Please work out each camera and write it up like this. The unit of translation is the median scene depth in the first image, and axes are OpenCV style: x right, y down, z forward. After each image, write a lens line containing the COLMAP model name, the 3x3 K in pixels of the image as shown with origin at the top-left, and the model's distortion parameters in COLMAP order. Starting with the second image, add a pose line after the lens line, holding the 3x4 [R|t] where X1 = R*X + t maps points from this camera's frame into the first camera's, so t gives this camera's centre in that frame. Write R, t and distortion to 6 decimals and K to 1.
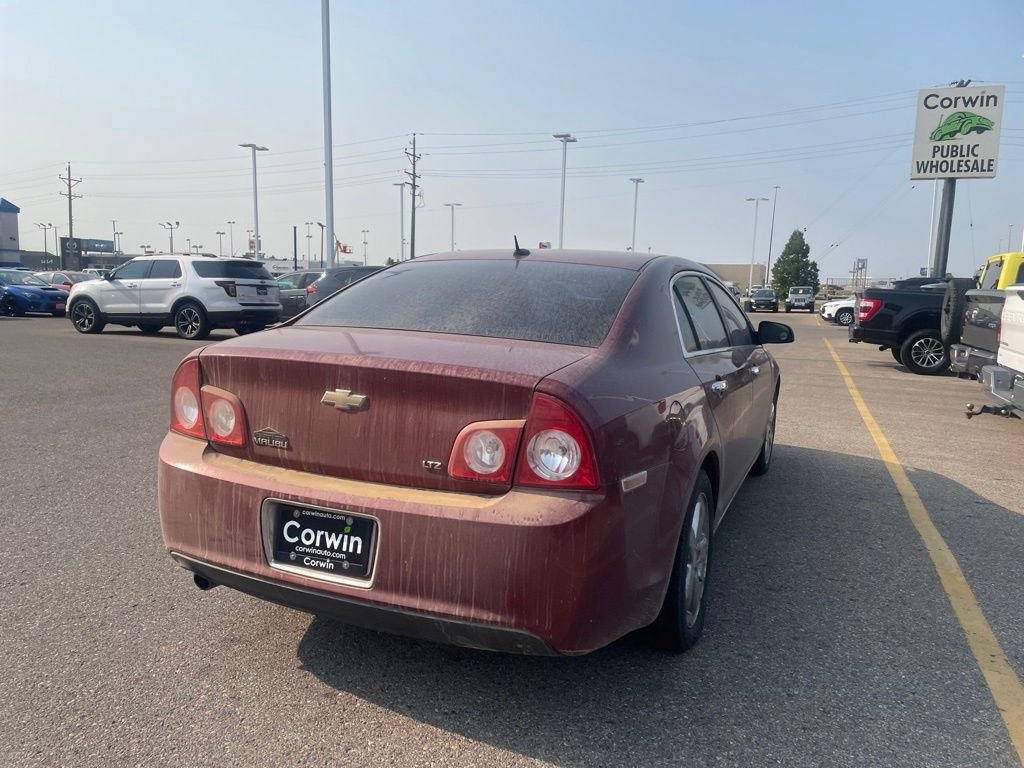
lens RADIAL K [[771.0, 0, 502.7], [0, 771.0, 387.6], [0, 0, 1]] dist [0.092670, -0.122790]
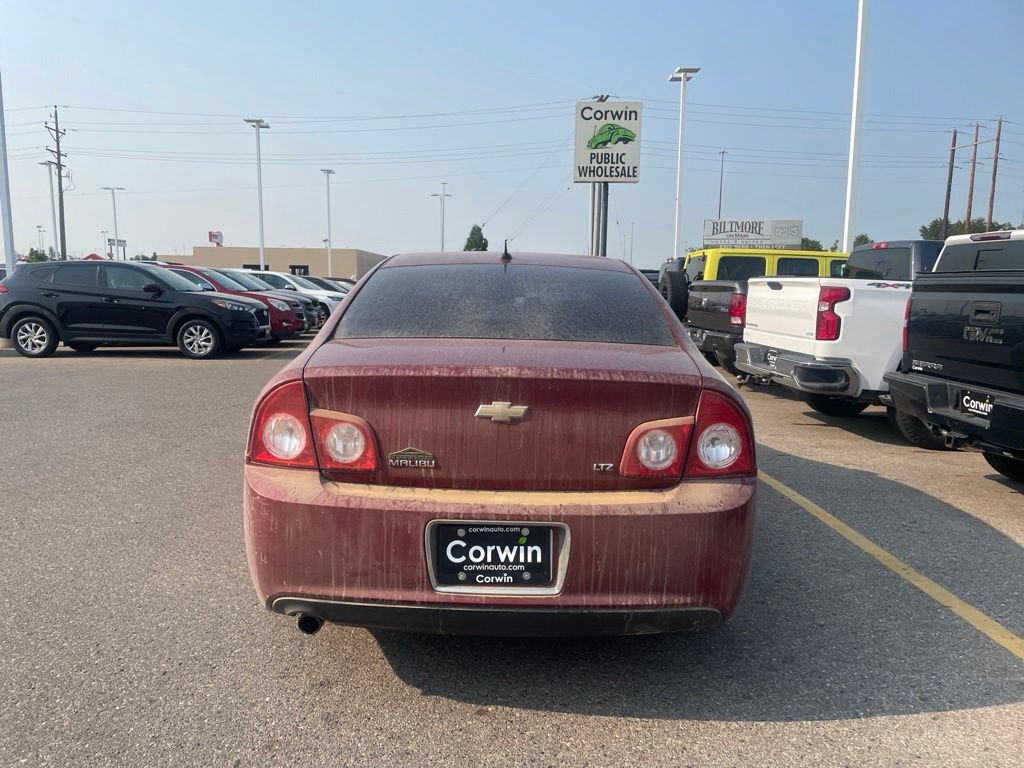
lens RADIAL K [[770.5, 0, 500.9], [0, 770.5, 385.9], [0, 0, 1]] dist [0.100532, -0.132475]
pose [[0.919396, -0.069727, 0.387104, -0.555196], [0.066380, 0.997551, 0.022026, -0.037663], [-0.387692, 0.005445, 0.921773, 0.080402]]
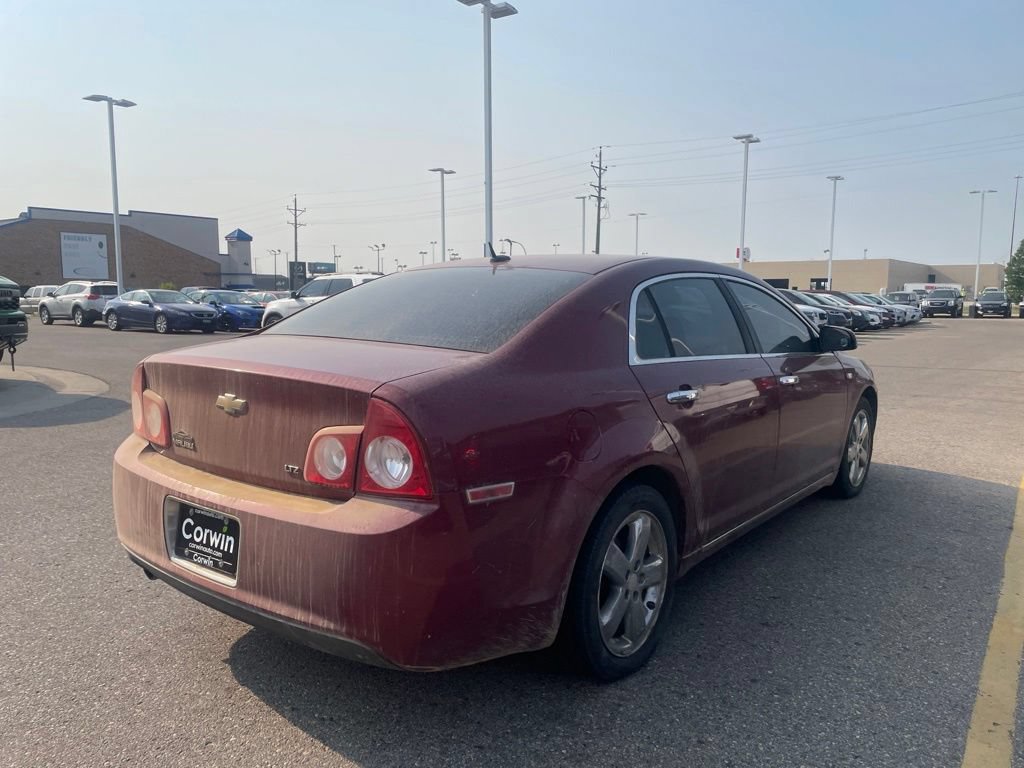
lens RADIAL K [[770.9, 0, 501.4], [0, 770.9, 376.6], [0, 0, 1]] dist [0.096383, -0.121541]
pose [[0.968919, 0.003860, -0.247350, 0.383981], [-0.010956, 0.999567, -0.027319, 0.003465], [0.247137, 0.029180, 0.968541, 0.069600]]
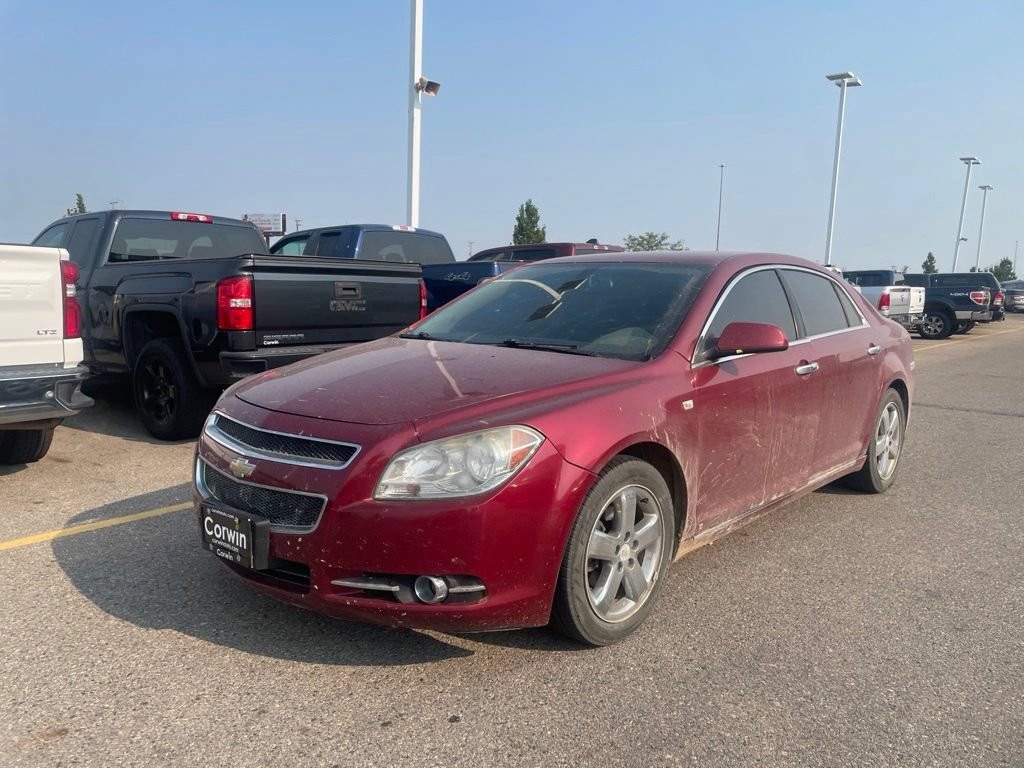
lens RADIAL K [[770.5, 0, 500.9], [0, 770.5, 385.9], [0, 0, 1]] dist [0.100532, -0.132475]
pose [[-0.948229, -0.097412, 0.302280, -0.029118], [-0.013747, 0.963495, 0.267371, -0.481214], [-0.317291, 0.249374, -0.914953, 3.645346]]
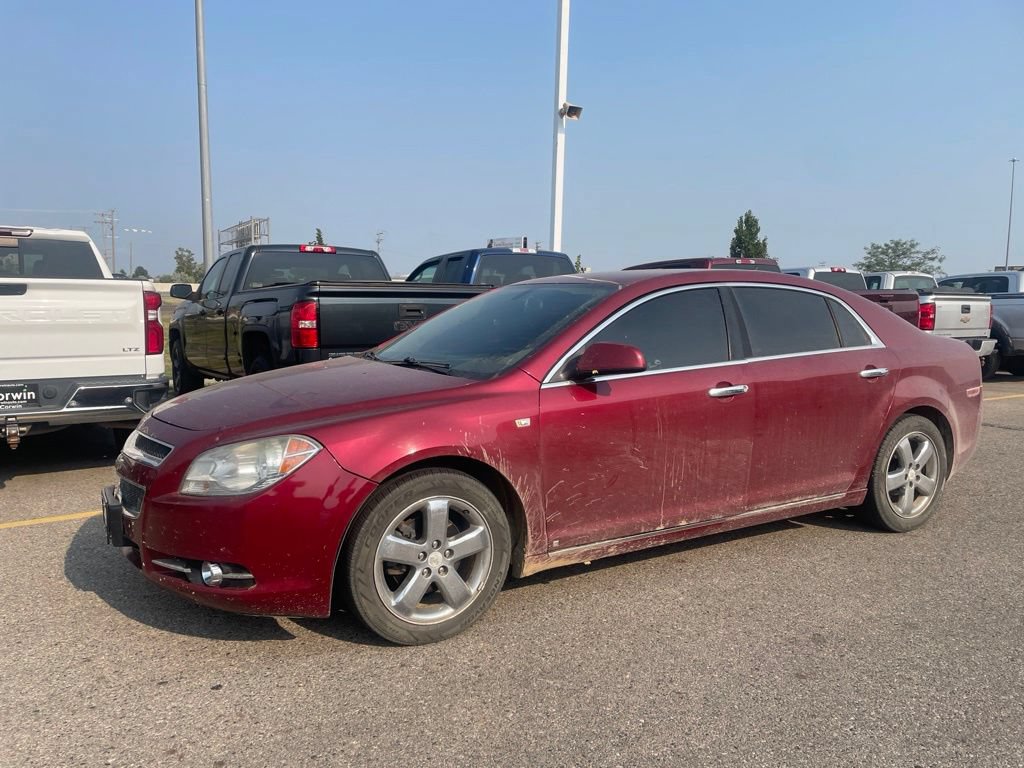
lens RADIAL K [[771.0, 0, 502.7], [0, 771.0, 387.6], [0, 0, 1]] dist [0.092670, -0.122790]
pose [[-0.811958, -0.108377, 0.573566, -0.633794], [0.042903, 0.968875, 0.243806, -0.492705], [-0.582137, 0.222568, -0.782036, 3.427898]]
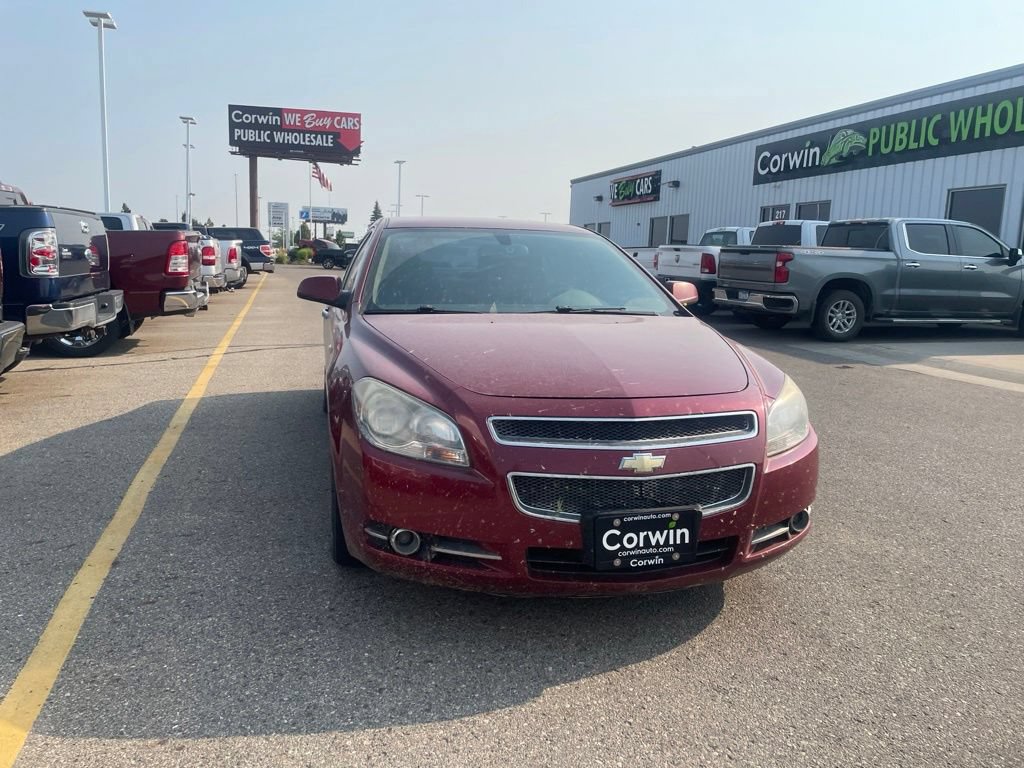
lens RADIAL K [[770.9, 0, 501.4], [0, 770.9, 376.6], [0, 0, 1]] dist [0.096383, -0.121541]
pose [[-0.796033, 0.038318, -0.604039, 1.347019], [-0.135389, 0.961432, 0.239413, -0.392637], [0.589917, 0.272361, -0.760143, 3.405403]]
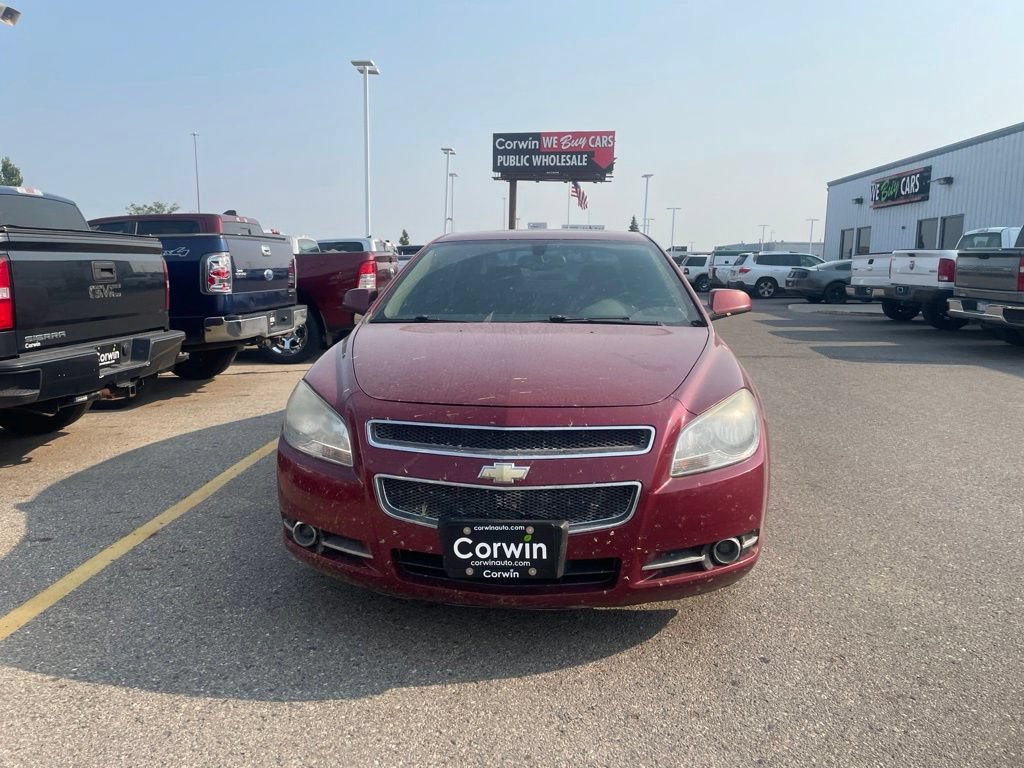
lens RADIAL K [[770.9, 0, 501.4], [0, 770.9, 376.6], [0, 0, 1]] dist [0.096383, -0.121541]
pose [[-0.948603, 0.005739, -0.316416, 0.927018], [-0.079908, 0.963094, 0.257031, -0.438107], [0.306213, 0.269105, -0.913135, 3.636234]]
